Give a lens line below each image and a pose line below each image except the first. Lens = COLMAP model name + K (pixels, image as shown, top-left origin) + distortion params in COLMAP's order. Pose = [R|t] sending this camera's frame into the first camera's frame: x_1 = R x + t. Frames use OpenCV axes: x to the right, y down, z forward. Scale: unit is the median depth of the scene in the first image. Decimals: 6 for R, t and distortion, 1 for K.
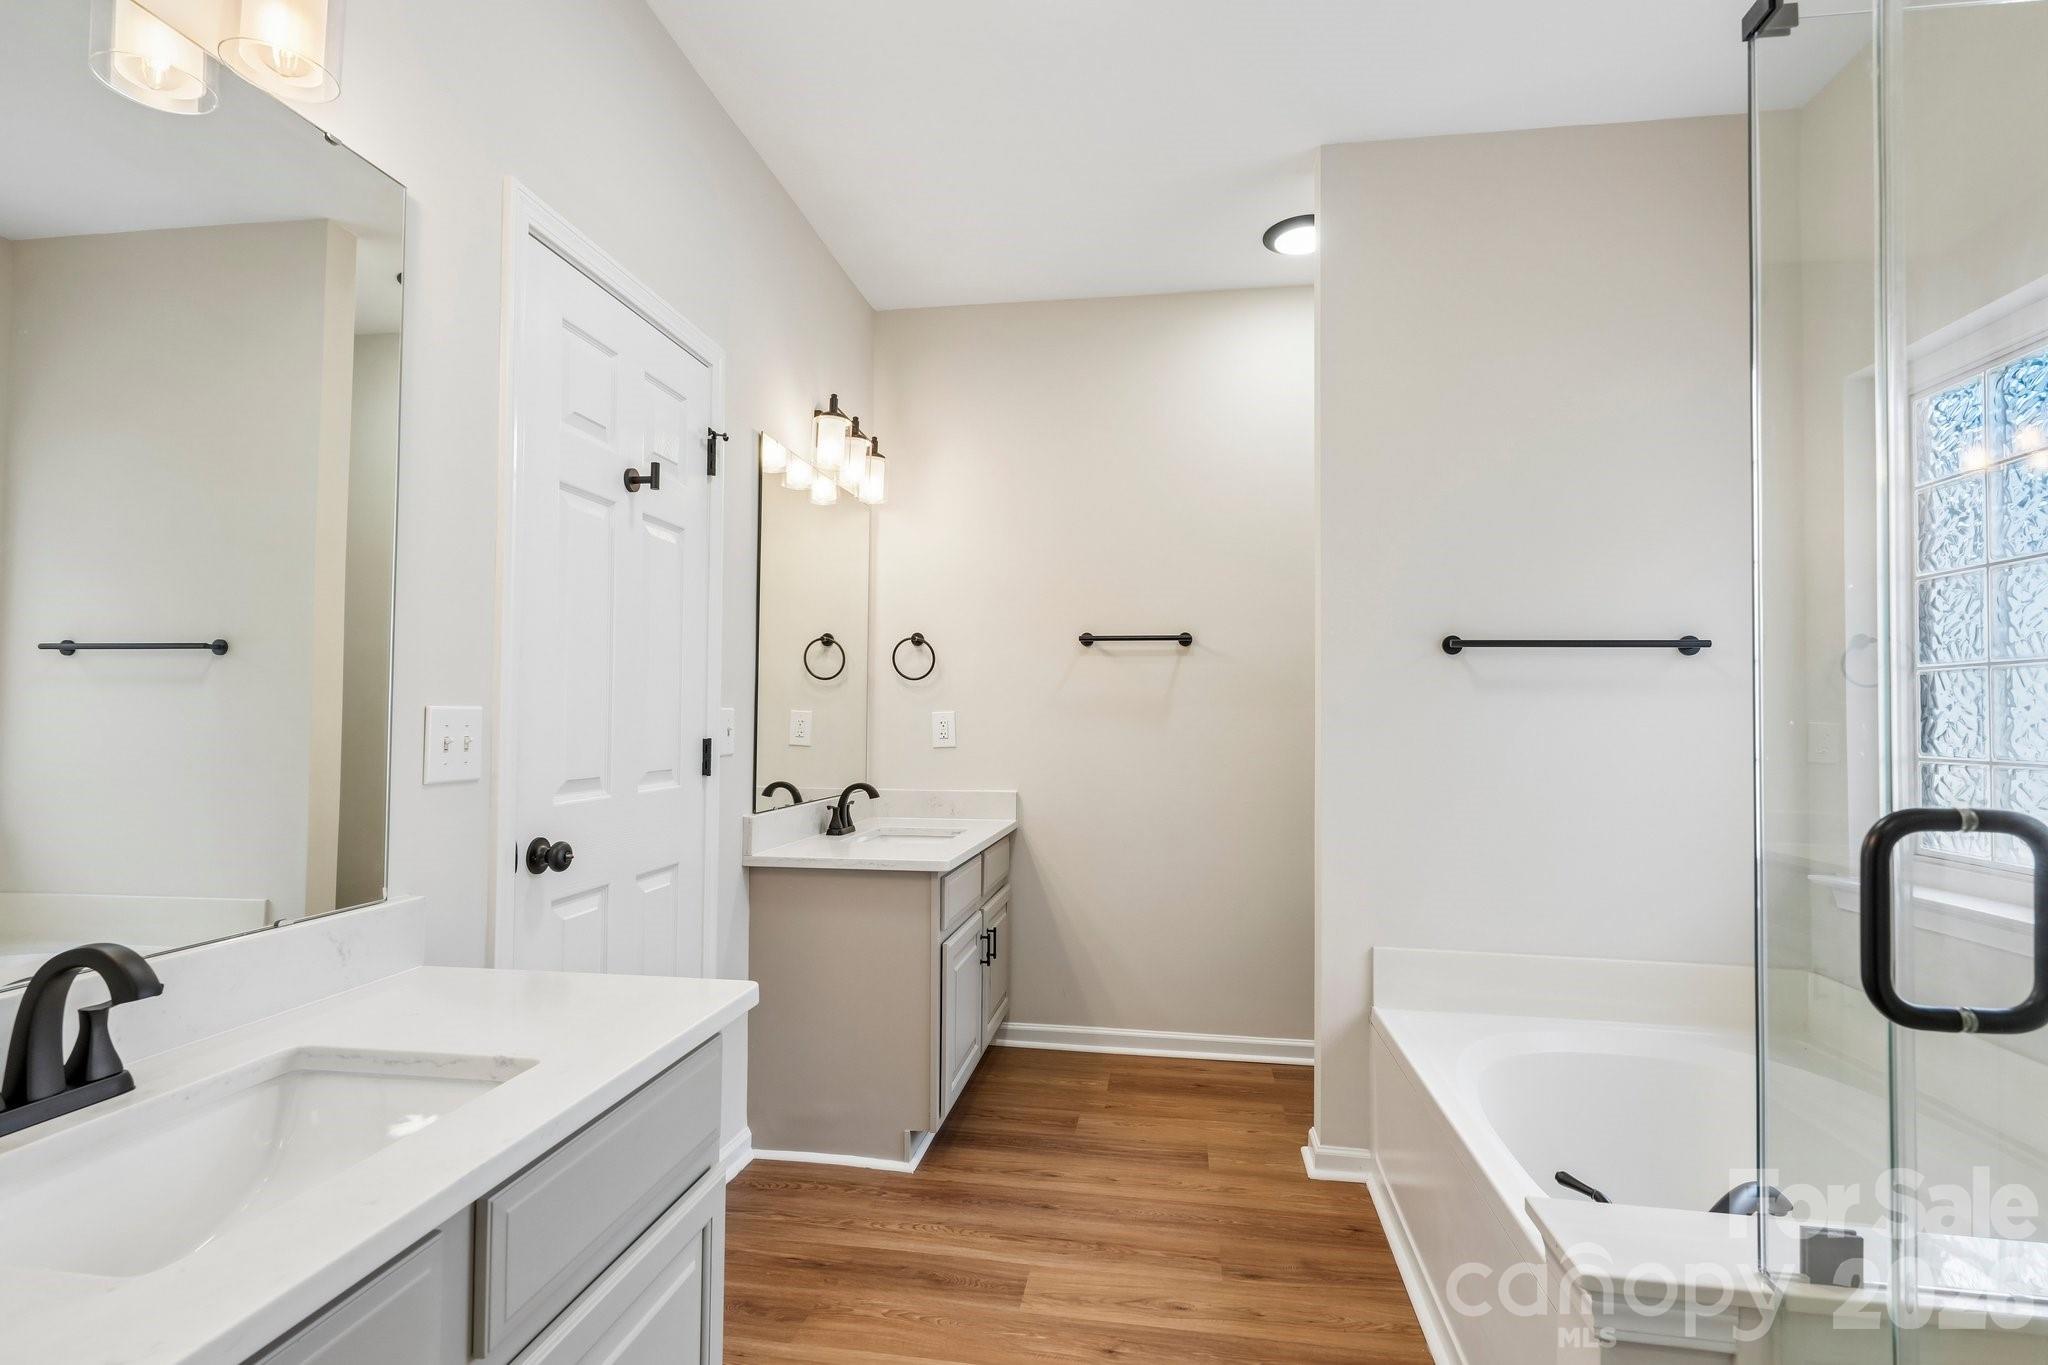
lens RADIAL K [[1003.5, 0, 1030.4], [0, 1003.5, 689.3], [0, 0, 1]] dist [-0.001097, 0.002226]
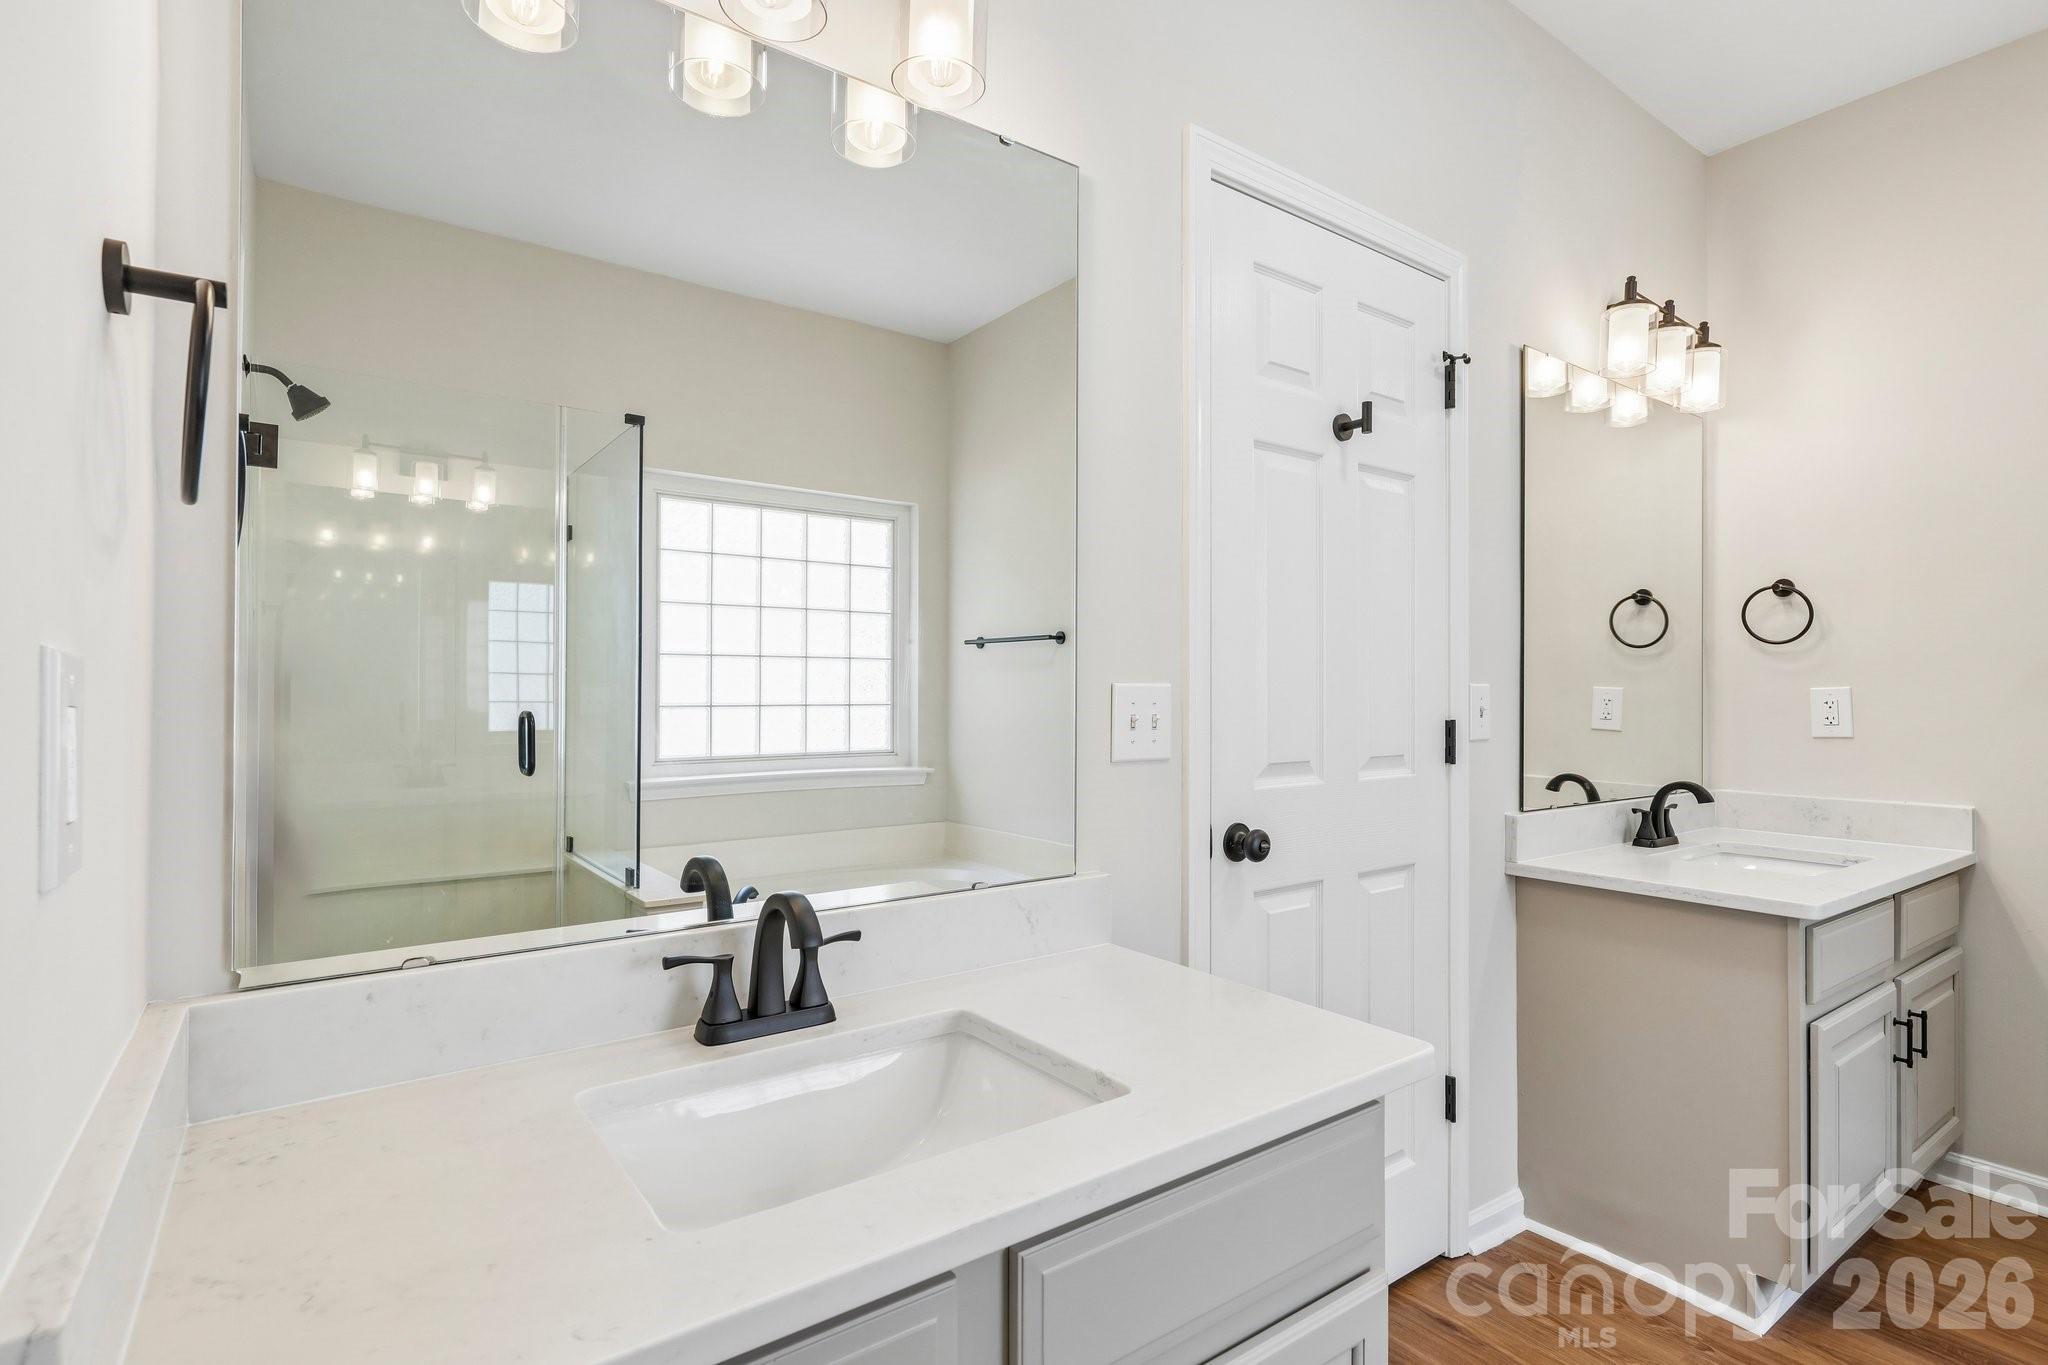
lens RADIAL K [[1003.5, 0, 1028.8], [0, 1003.5, 682.3], [0, 0, 1]] dist [-0.001097, 0.002226]
pose [[0.702196, -0.008912, -0.711928, 0.035597], [0.019705, 0.999782, 0.006920, 0.004797], [0.711711, -0.018888, 0.702218, 0.170037]]
